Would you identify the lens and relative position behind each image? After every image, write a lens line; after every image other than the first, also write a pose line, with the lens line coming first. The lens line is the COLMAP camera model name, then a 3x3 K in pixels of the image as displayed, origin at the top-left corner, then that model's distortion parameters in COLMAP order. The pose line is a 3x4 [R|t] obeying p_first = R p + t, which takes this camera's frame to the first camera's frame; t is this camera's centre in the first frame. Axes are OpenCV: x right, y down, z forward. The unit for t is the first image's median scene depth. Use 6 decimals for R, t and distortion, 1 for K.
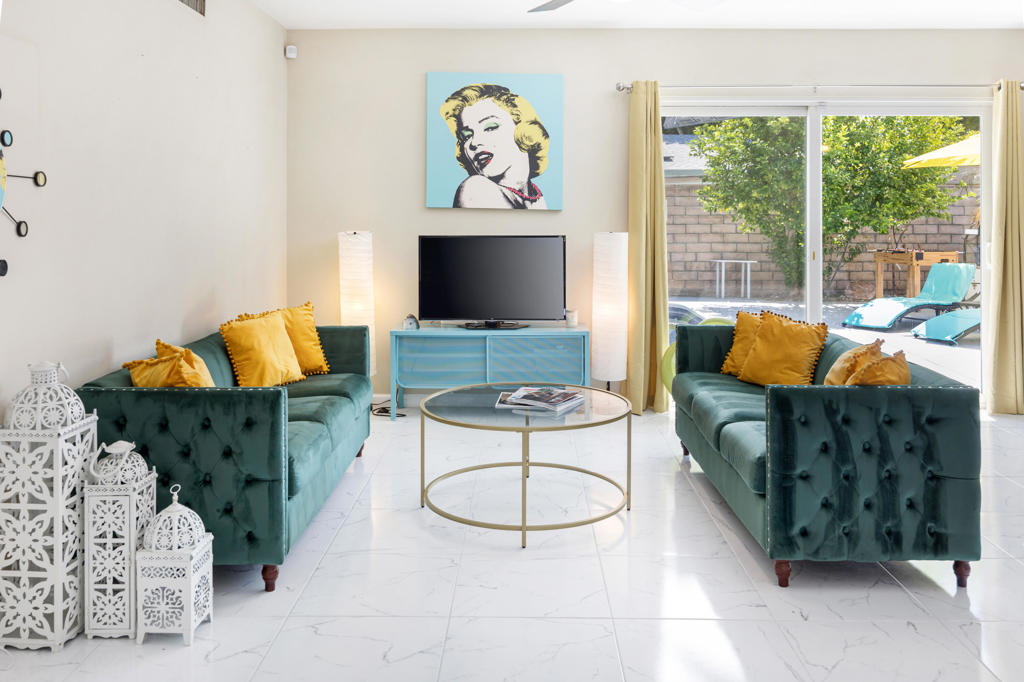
lens RADIAL K [[878.6, 0, 509.8], [0, 878.6, 206.1], [0, 0, 1]] dist [0.007586, -0.011366]
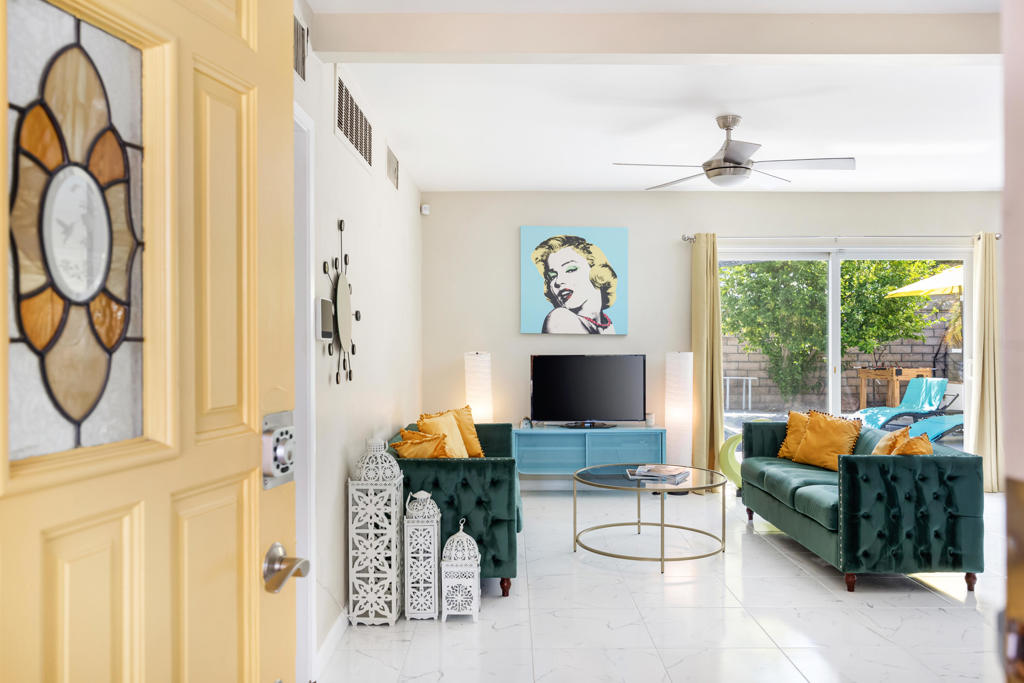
lens RADIAL K [[826.7, 0, 513.6], [0, 826.7, 334.0], [0, 0, 1]] dist [-0.009150, 0.010403]
pose [[0.999820, -0.002743, 0.018783, -0.184266], [0.002634, 0.999980, 0.005820, -0.004963], [-0.018798, -0.005770, 0.999807, -0.243113]]
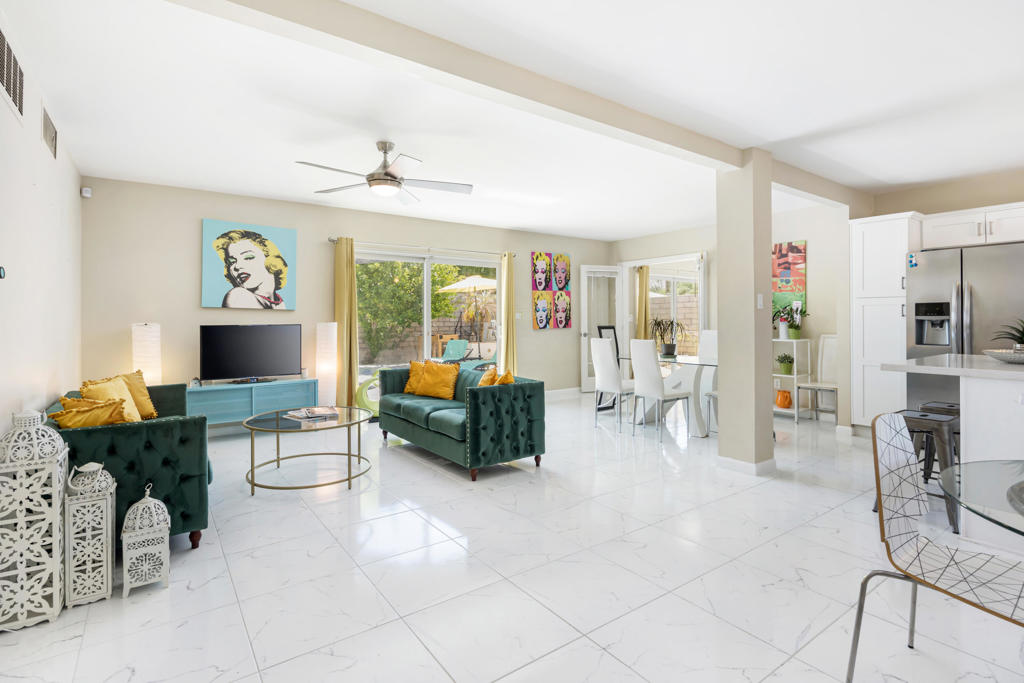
lens RADIAL K [[498.1, 0, 509.0], [0, 498.1, 314.2], [0, 0, 1]] dist [-0.002492, -0.001952]
pose [[0.805092, 0.001358, 0.593149, -0.225350], [-0.000088, 0.999998, -0.002171, 0.019608], [-0.593150, 0.001695, 0.805090, -0.016992]]
